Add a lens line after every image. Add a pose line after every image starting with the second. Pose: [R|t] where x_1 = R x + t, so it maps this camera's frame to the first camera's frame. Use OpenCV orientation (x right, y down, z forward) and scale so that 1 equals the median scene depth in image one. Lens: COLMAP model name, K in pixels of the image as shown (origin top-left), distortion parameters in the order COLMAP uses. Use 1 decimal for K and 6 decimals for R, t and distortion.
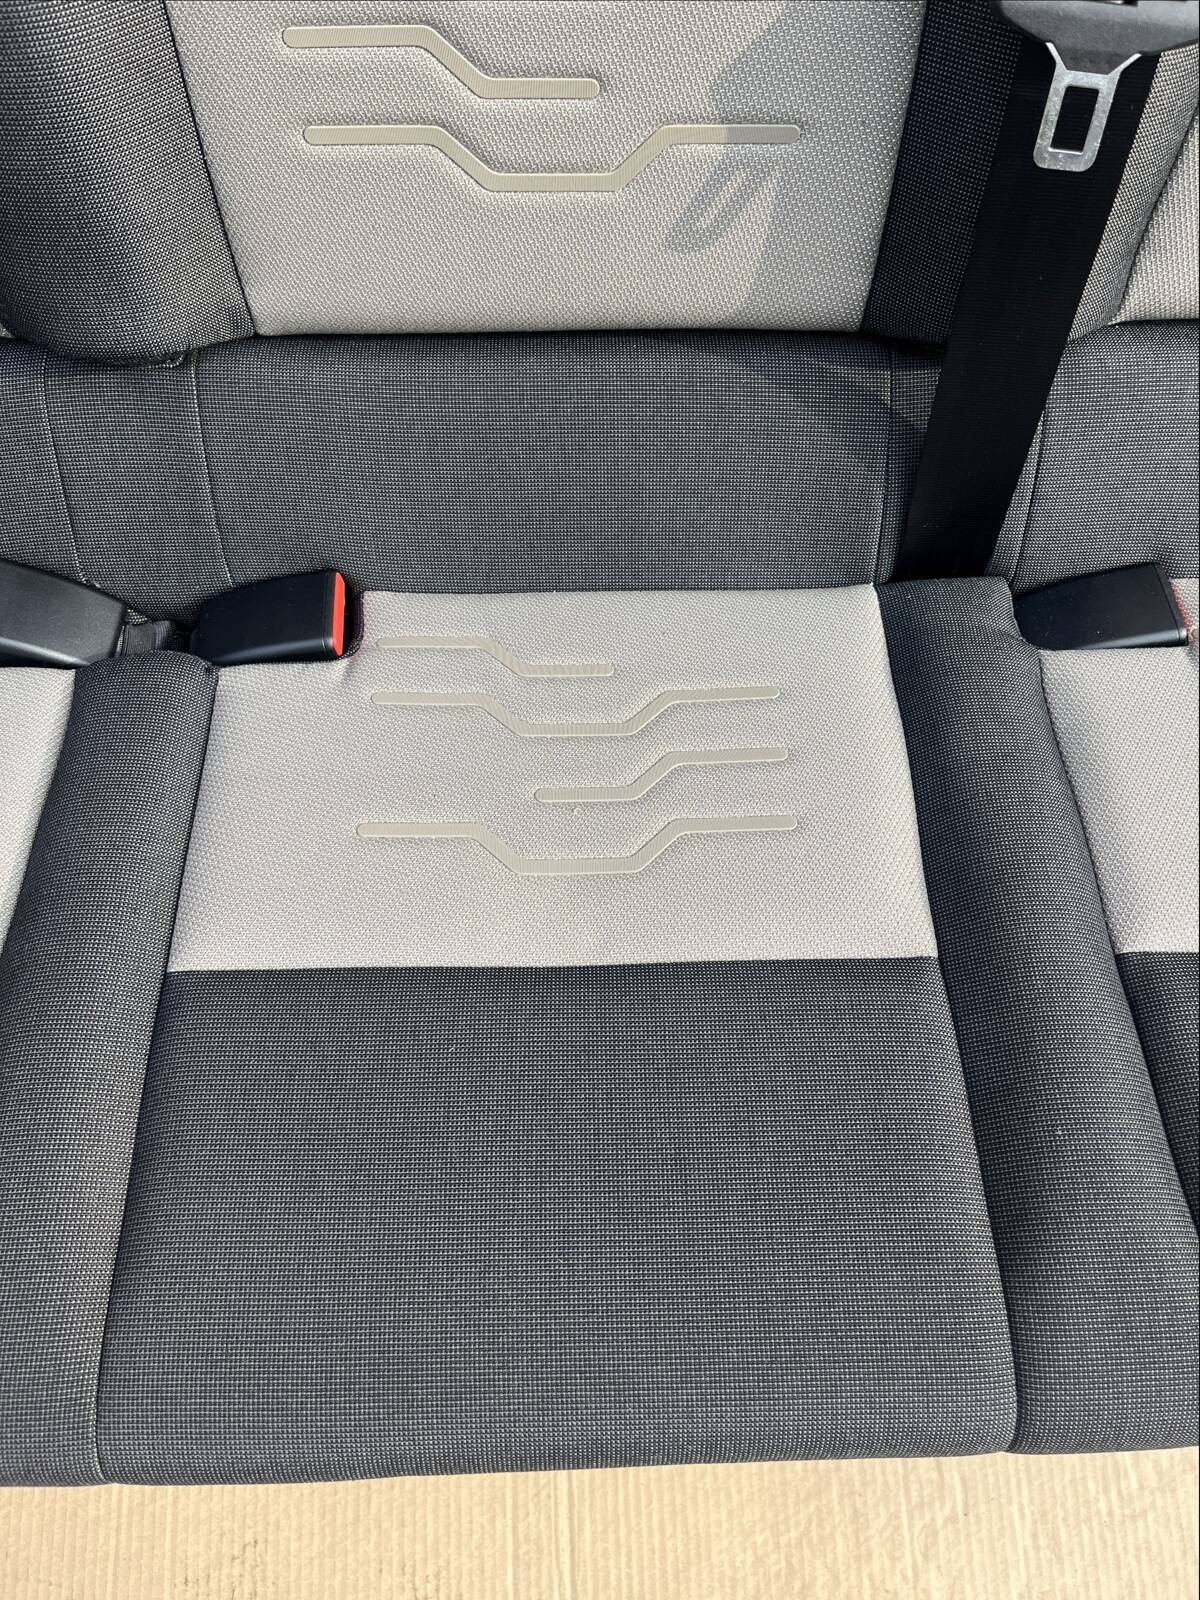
lens RADIAL K [[1205.5, 0, 596.3], [0, 1205.5, 780.8], [0, 0, 1]] dist [-0.054489, 0.014407]
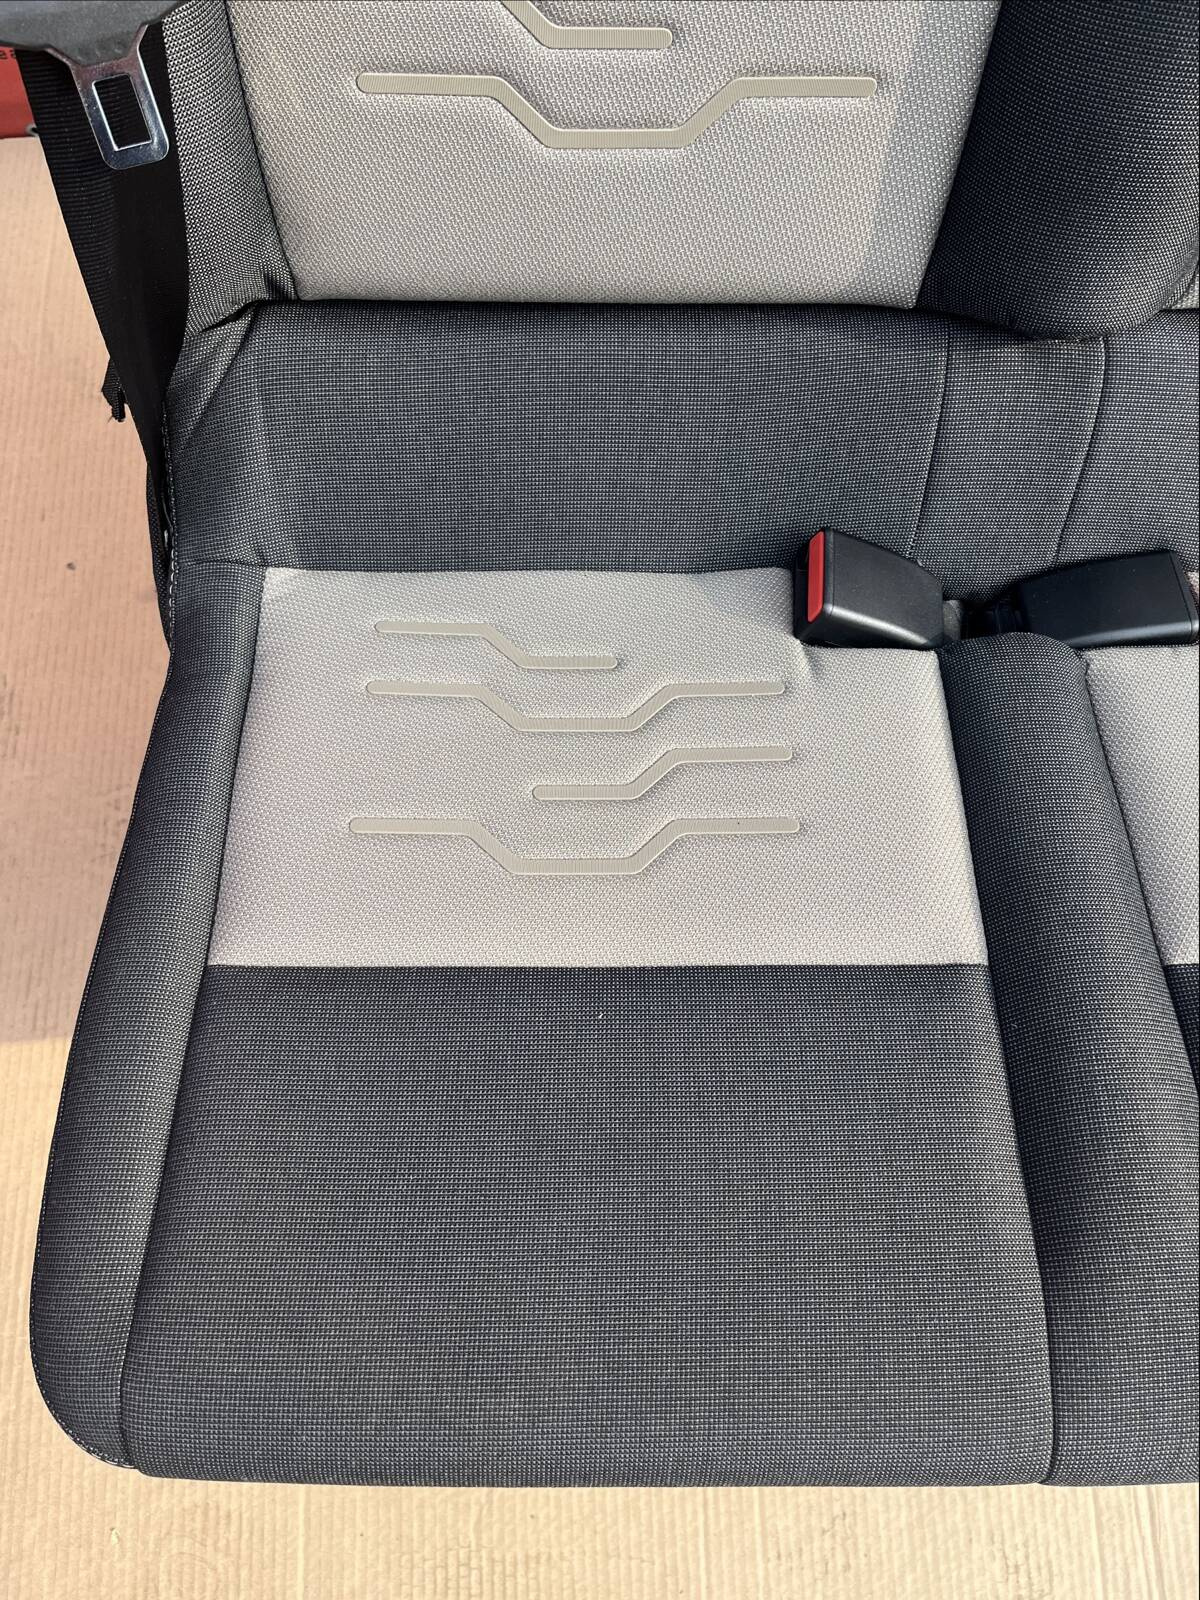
lens RADIAL K [[1246.9, 0, 633.0], [0, 1246.9, 795.6], [0, 0, 1]] dist [0.052723, -0.109951]
pose [[0.999717, 0.012599, 0.020177, -0.501307], [-0.012900, 0.999807, 0.014825, 0.018329], [-0.019986, -0.015081, 0.999687, -0.058581]]
